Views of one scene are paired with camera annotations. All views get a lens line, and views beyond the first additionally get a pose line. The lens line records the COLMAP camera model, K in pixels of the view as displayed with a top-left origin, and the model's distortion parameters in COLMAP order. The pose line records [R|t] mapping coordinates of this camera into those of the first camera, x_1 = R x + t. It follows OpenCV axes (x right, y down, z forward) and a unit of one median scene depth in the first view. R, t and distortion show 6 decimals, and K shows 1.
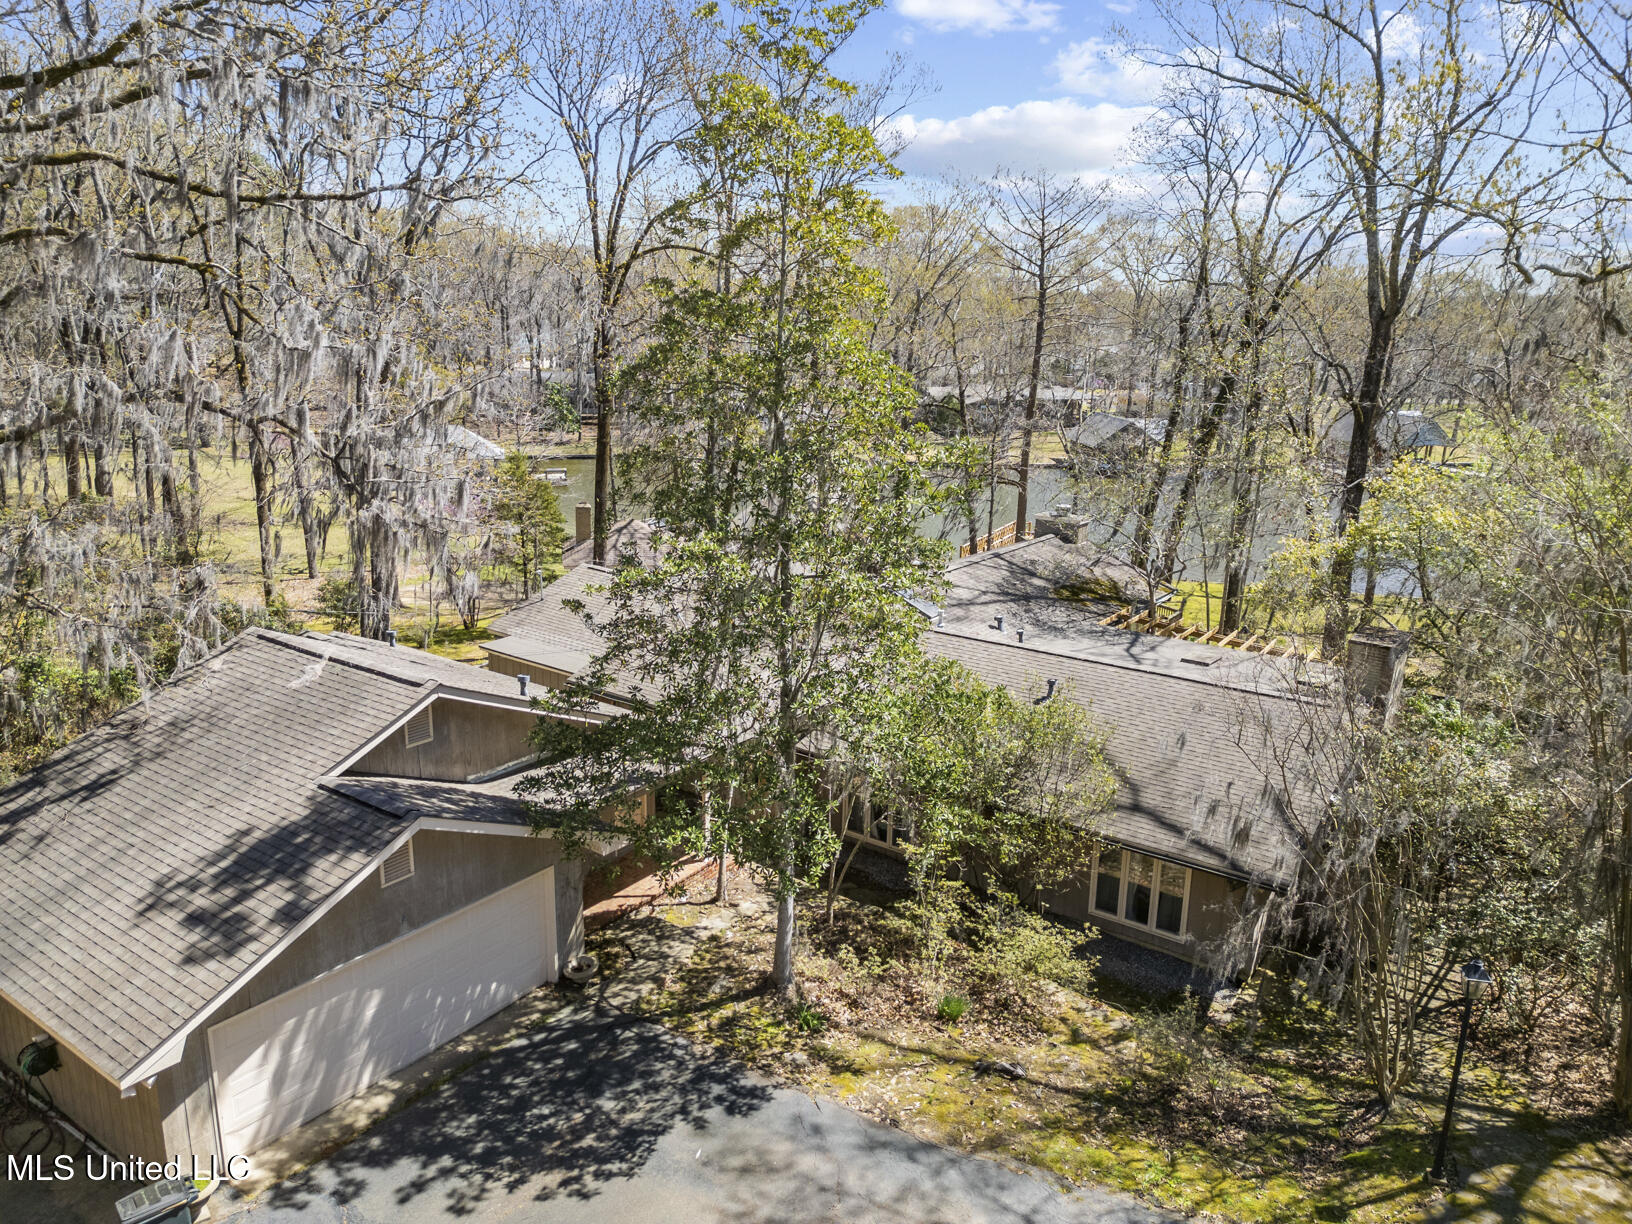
lens RADIAL K [[1131.4, 0, 809.7], [0, 1131.4, 619.7], [0, 0, 1]] dist [0.065294, -0.053748]
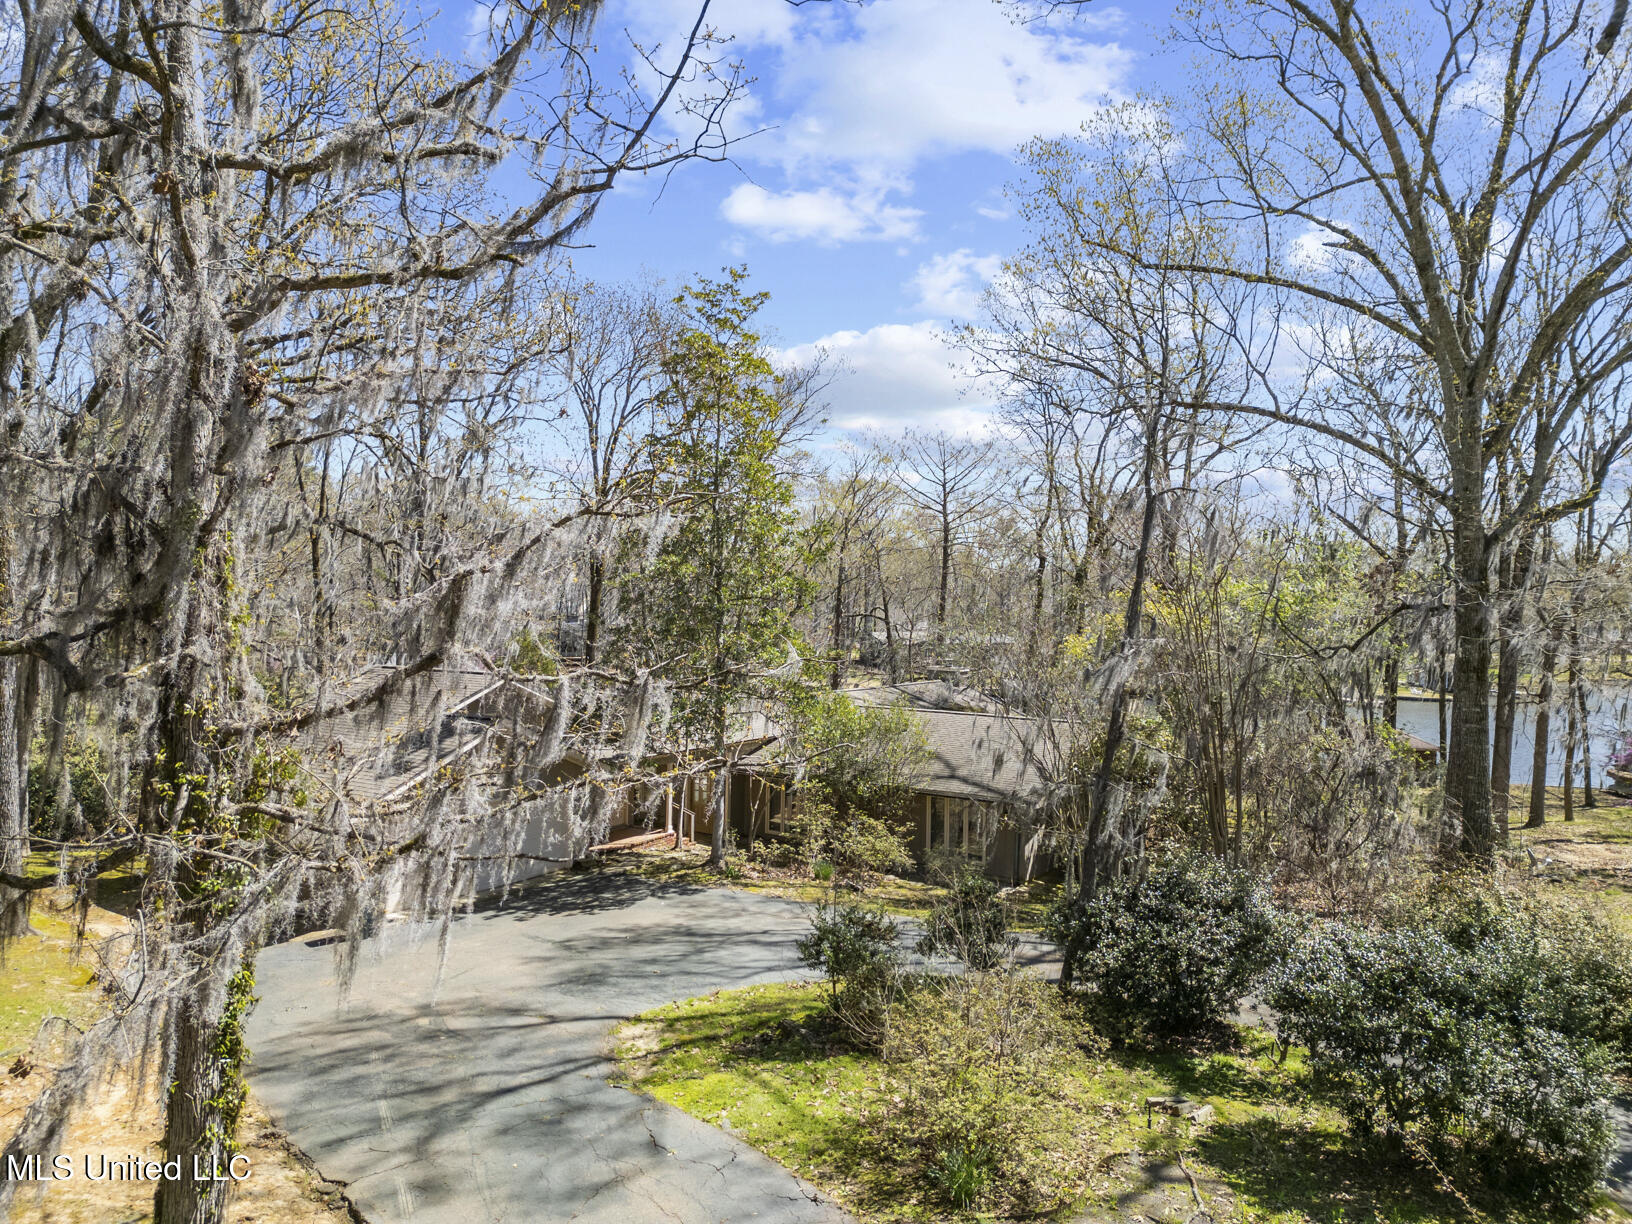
lens RADIAL K [[1131.4, 0, 809.7], [0, 1131.4, 619.7], [0, 0, 1]] dist [0.065294, -0.053748]
pose [[0.999528, -0.004928, 0.030337, 0.029129], [0.012019, 0.971131, -0.238242, 0.186284], [-0.028287, 0.238494, 0.970732, -0.303560]]
